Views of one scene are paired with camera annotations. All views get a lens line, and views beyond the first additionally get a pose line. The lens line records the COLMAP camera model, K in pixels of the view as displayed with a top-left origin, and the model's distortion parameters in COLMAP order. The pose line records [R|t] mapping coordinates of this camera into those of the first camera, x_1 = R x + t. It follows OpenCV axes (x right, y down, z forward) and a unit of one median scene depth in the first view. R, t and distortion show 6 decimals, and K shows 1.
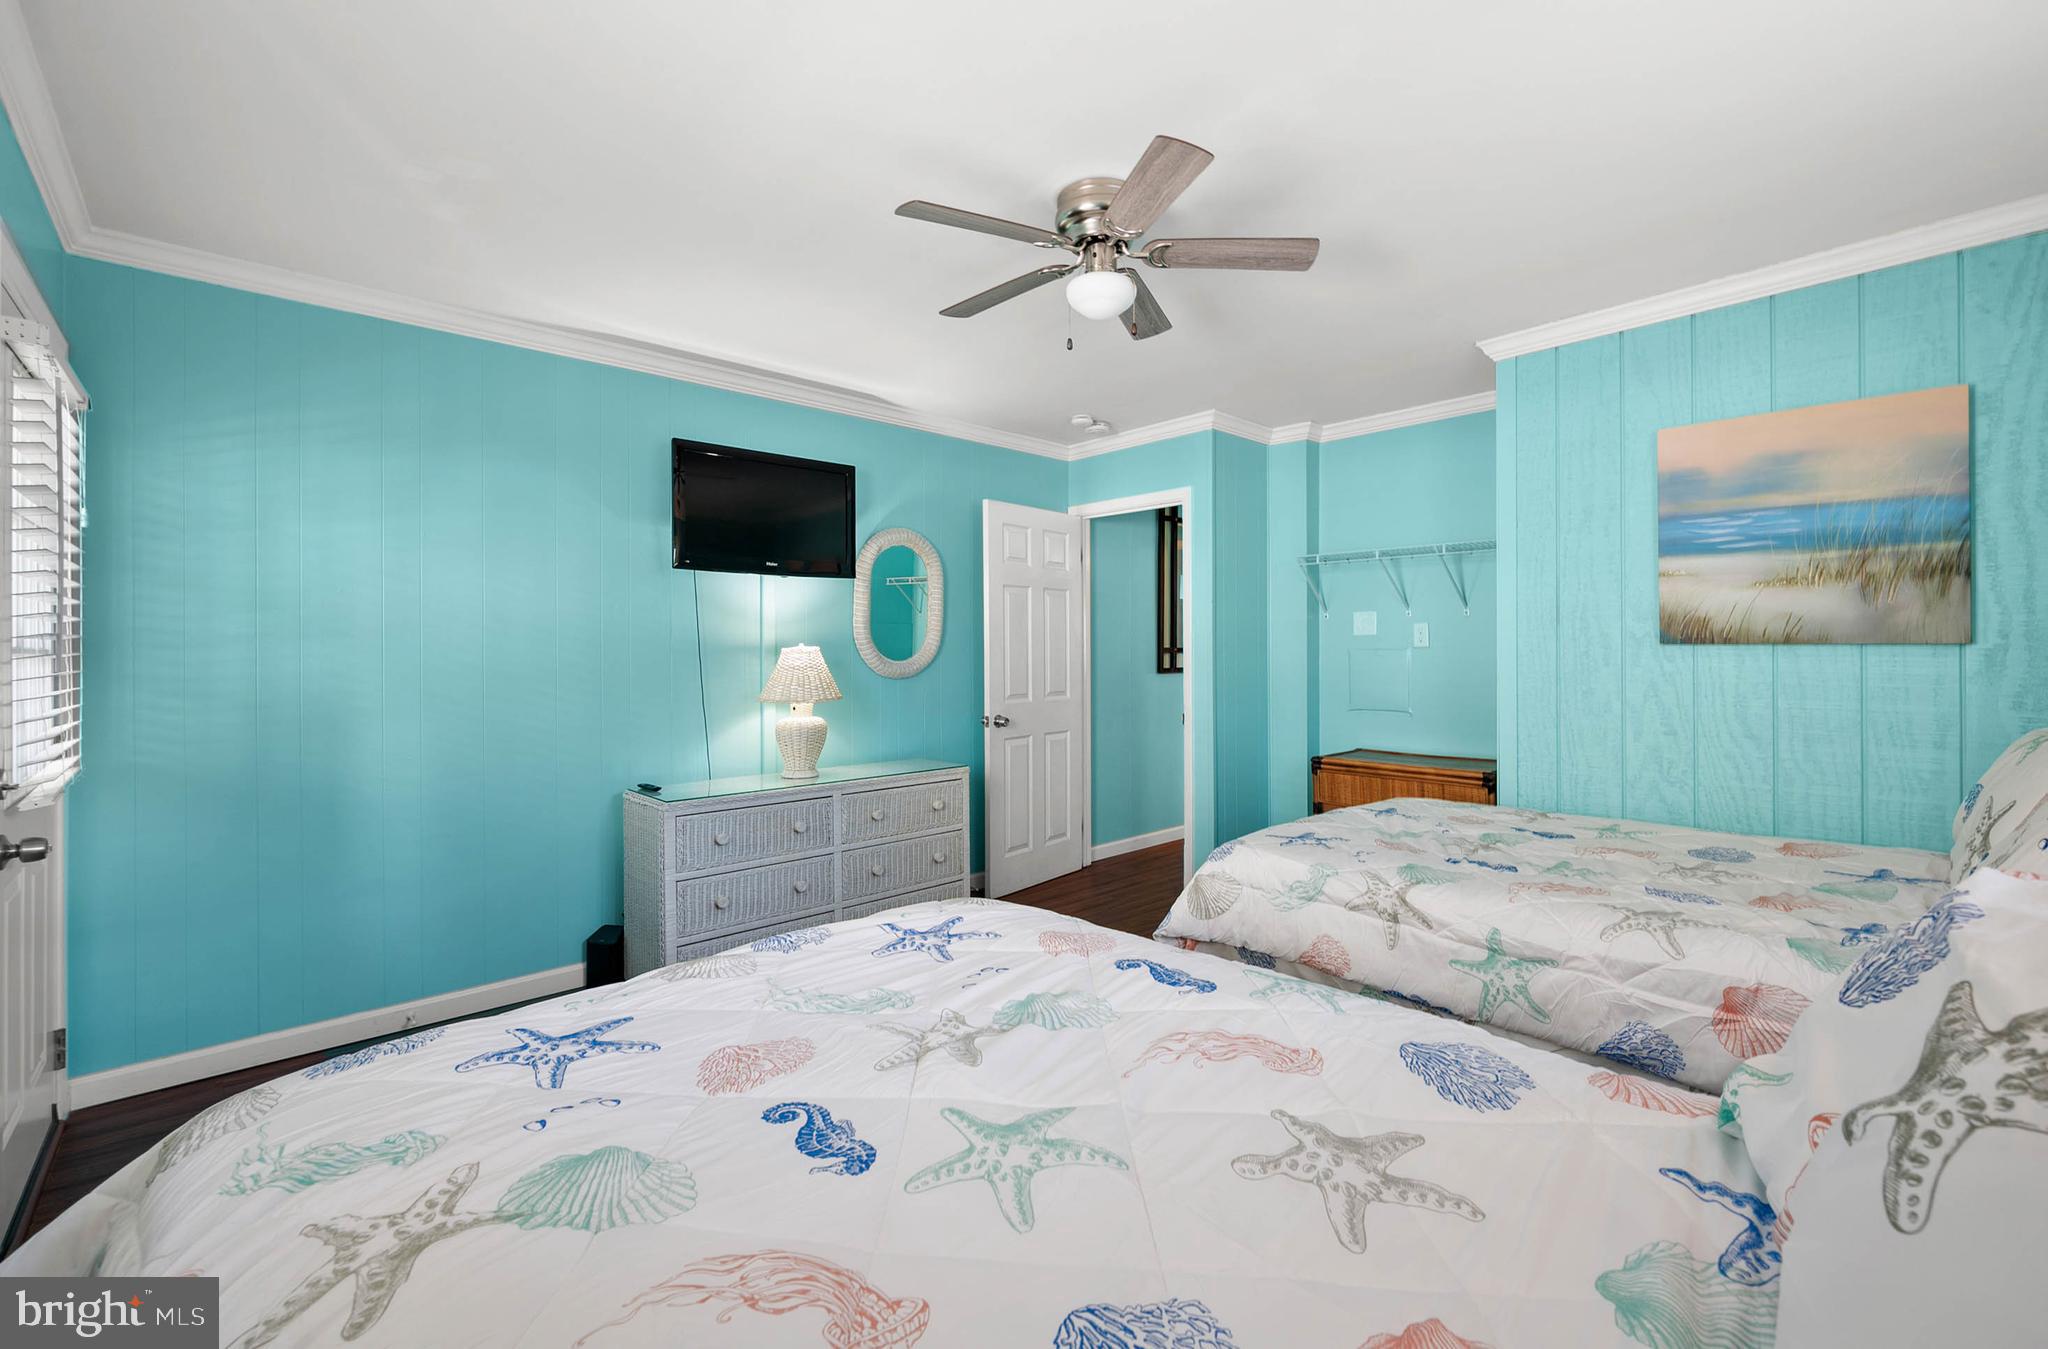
lens RADIAL K [[843.5, 0, 1012.3], [0, 843.5, 653.7], [0, 0, 1]] dist [-0.002794, -0.000124]
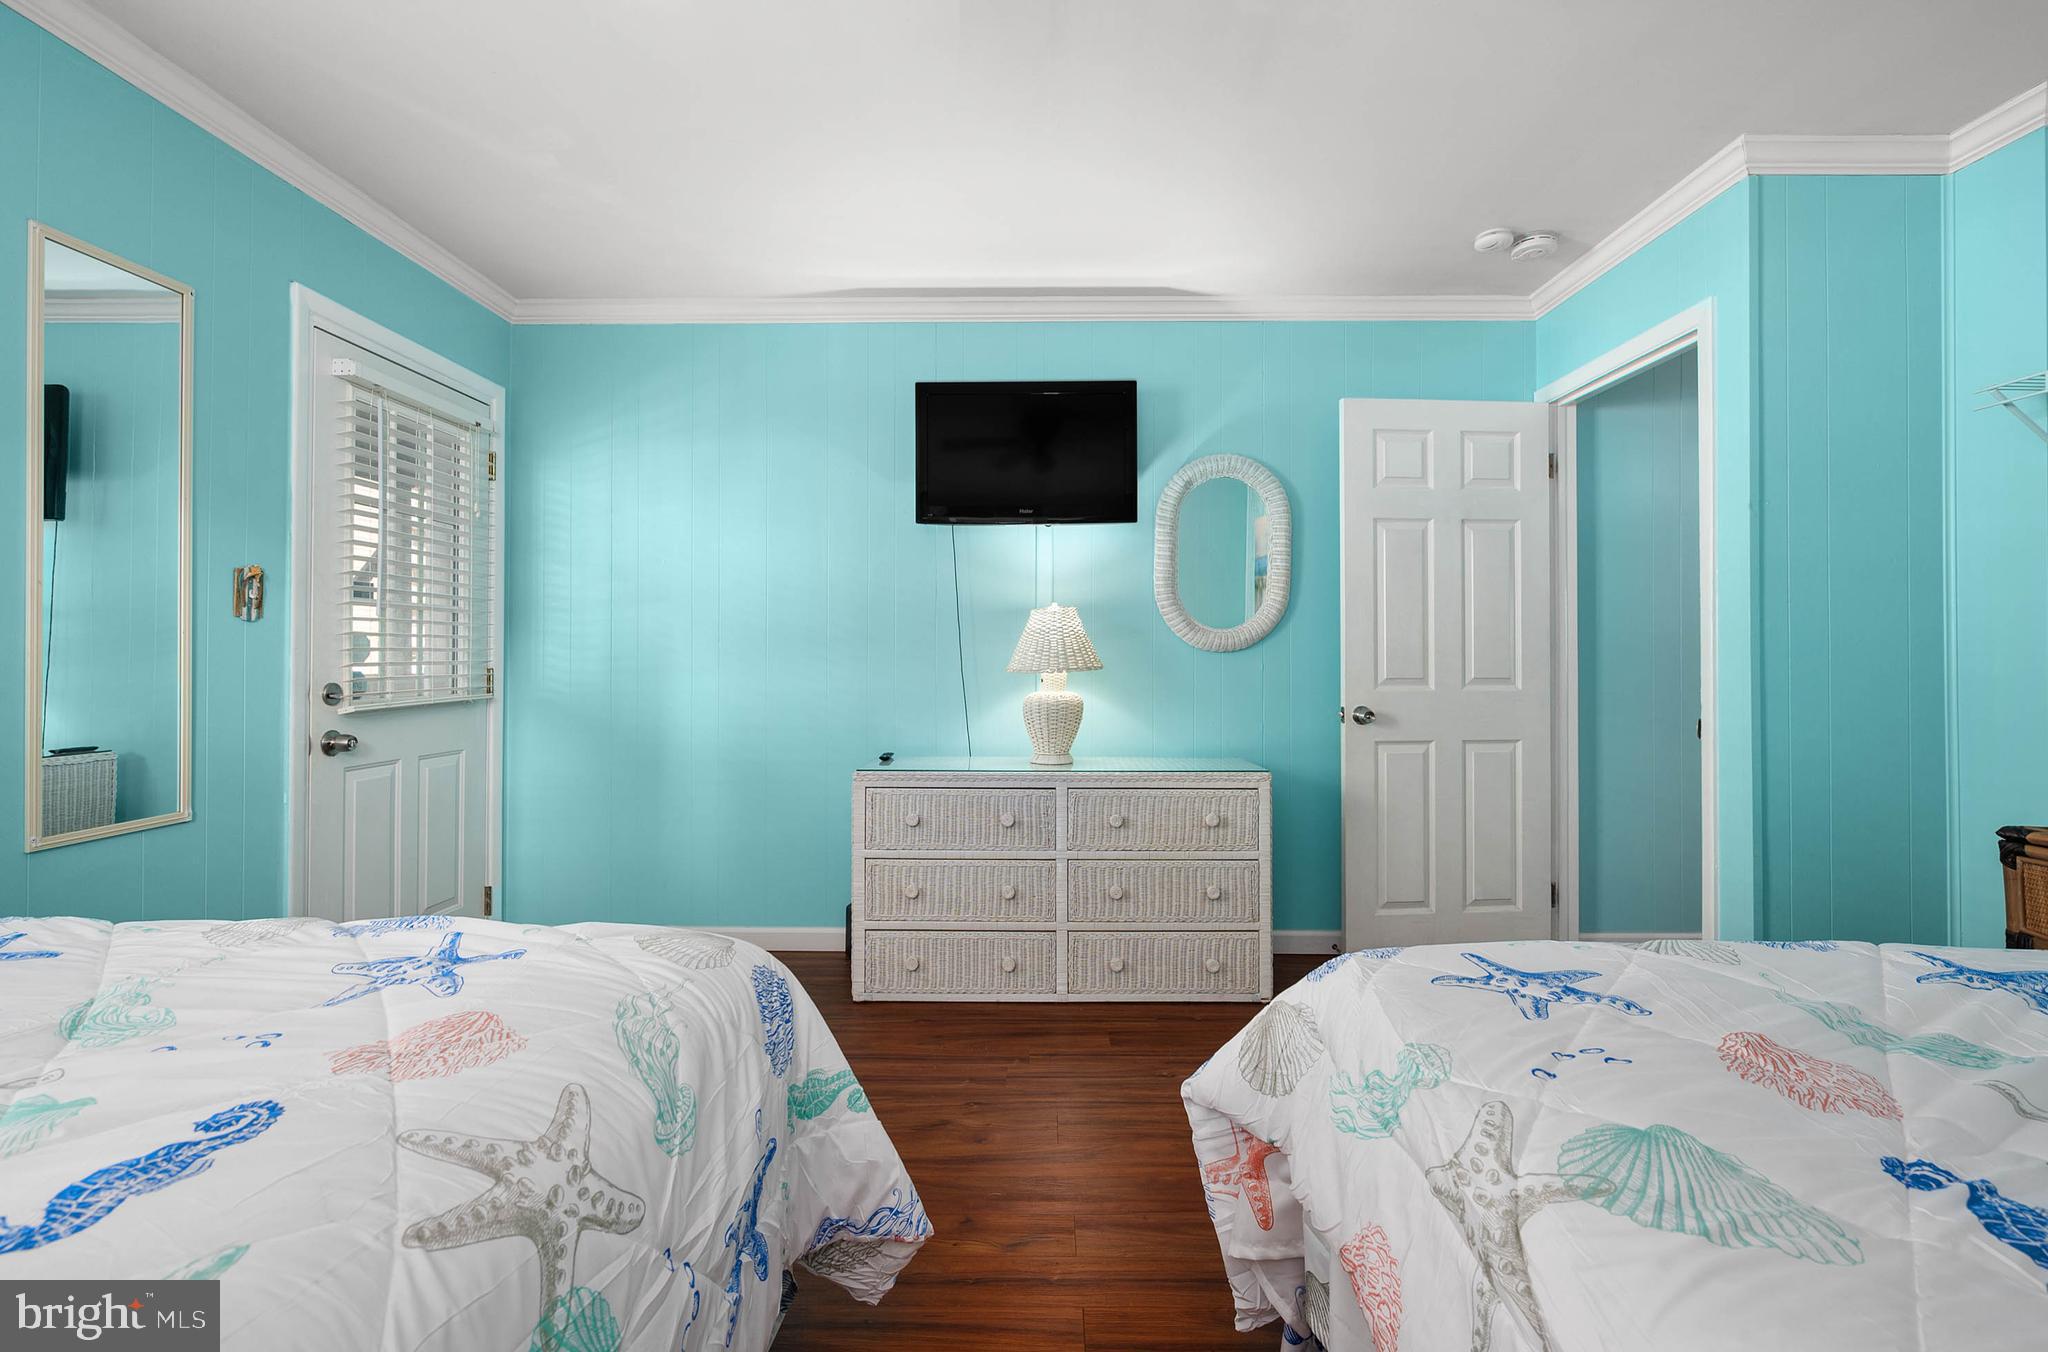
lens RADIAL K [[873.8, 0, 1032.1], [0, 873.8, 654.3], [0, 0, 1]] dist [0.000720, -0.000448]
pose [[0.741420, 0.004287, -0.671027, 0.298881], [-0.007417, 0.999971, -0.001806, 0.038191], [0.671000, 0.006316, 0.741430, 0.329190]]
